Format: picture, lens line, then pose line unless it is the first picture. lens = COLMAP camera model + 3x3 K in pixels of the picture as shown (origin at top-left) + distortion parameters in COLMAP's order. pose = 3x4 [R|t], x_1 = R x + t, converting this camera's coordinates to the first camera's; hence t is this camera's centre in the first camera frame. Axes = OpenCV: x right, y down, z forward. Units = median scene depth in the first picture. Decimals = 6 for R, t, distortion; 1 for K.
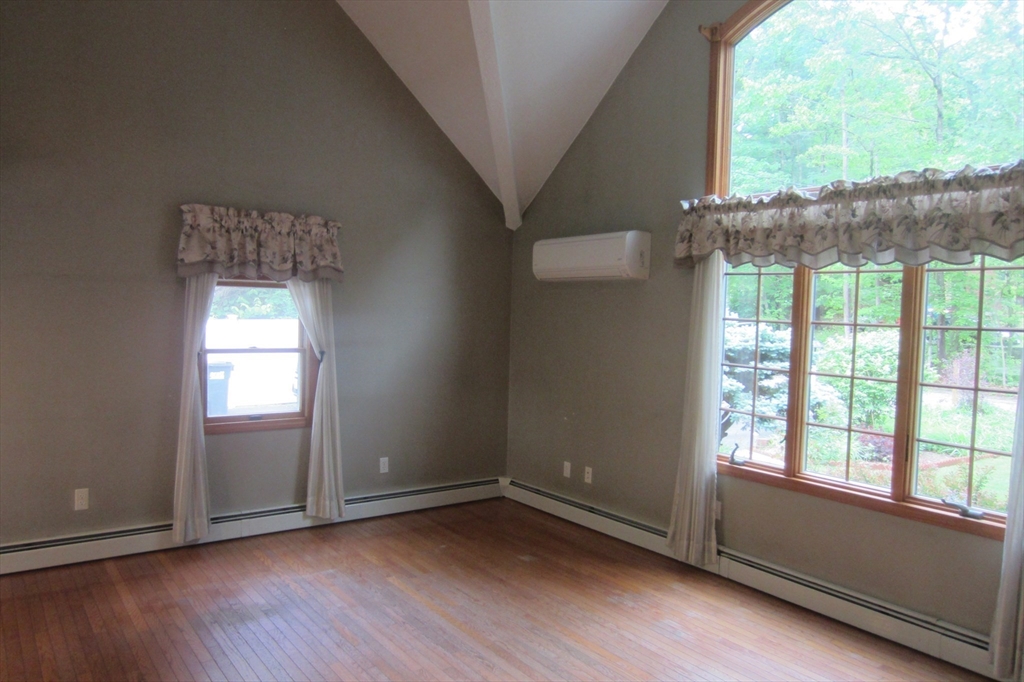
lens RADIAL K [[735.0, 0, 512.0], [0, 735.0, 341.0], [0, 0, 1]] dist [-0.043144, 0.031184]
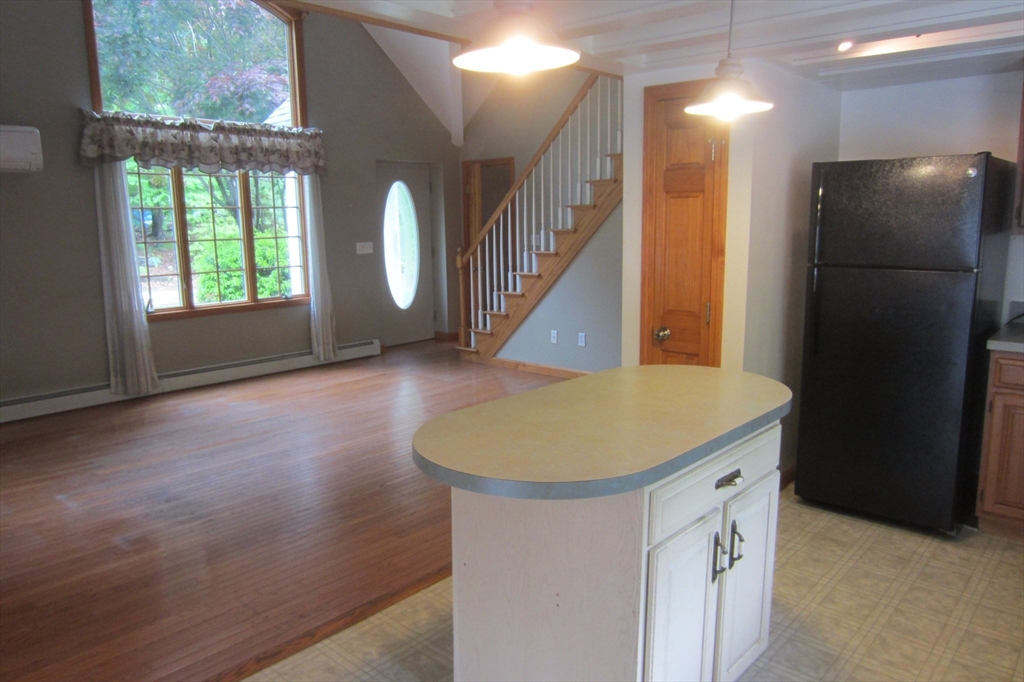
lens RADIAL K [[735.0, 0, 512.0], [0, 735.0, 341.0], [0, 0, 1]] dist [-0.043144, 0.031184]
pose [[-0.204328, -0.191044, 0.960079, -1.229702], [0.049547, 0.977496, 0.205054, -0.030797], [-0.977648, 0.089467, -0.190264, 0.630484]]
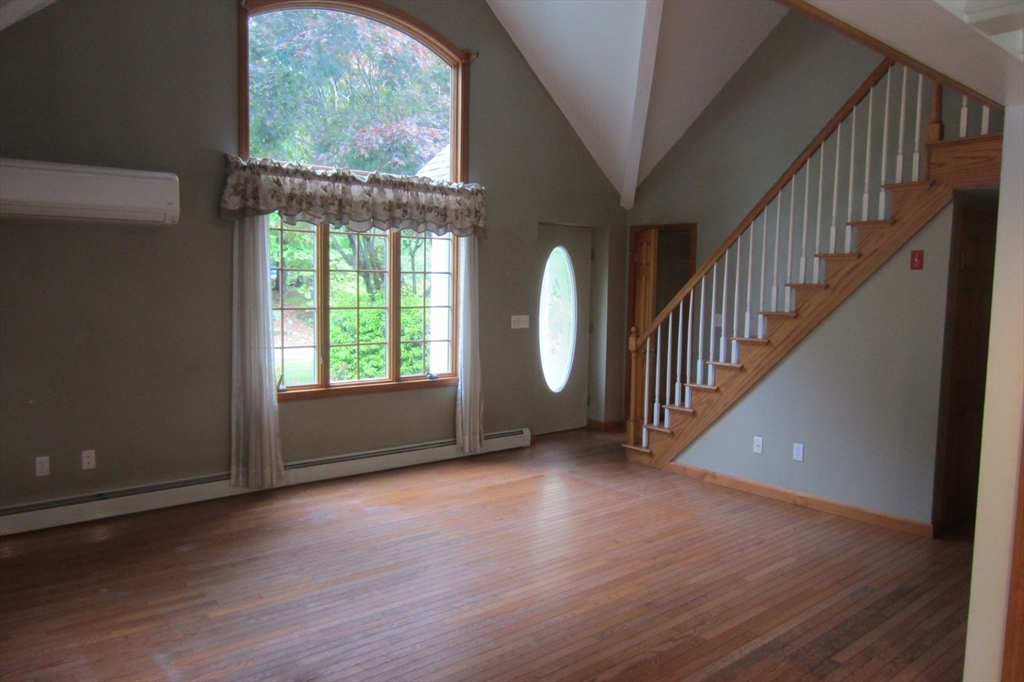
lens RADIAL K [[735.0, 0, 512.0], [0, 735.0, 341.0], [0, 0, 1]] dist [-0.043144, 0.031184]
pose [[-0.064380, -0.115168, 0.991258, -0.927276], [0.020832, 0.992947, 0.116717, -0.044883], [-0.997708, 0.028165, -0.061526, 0.736787]]
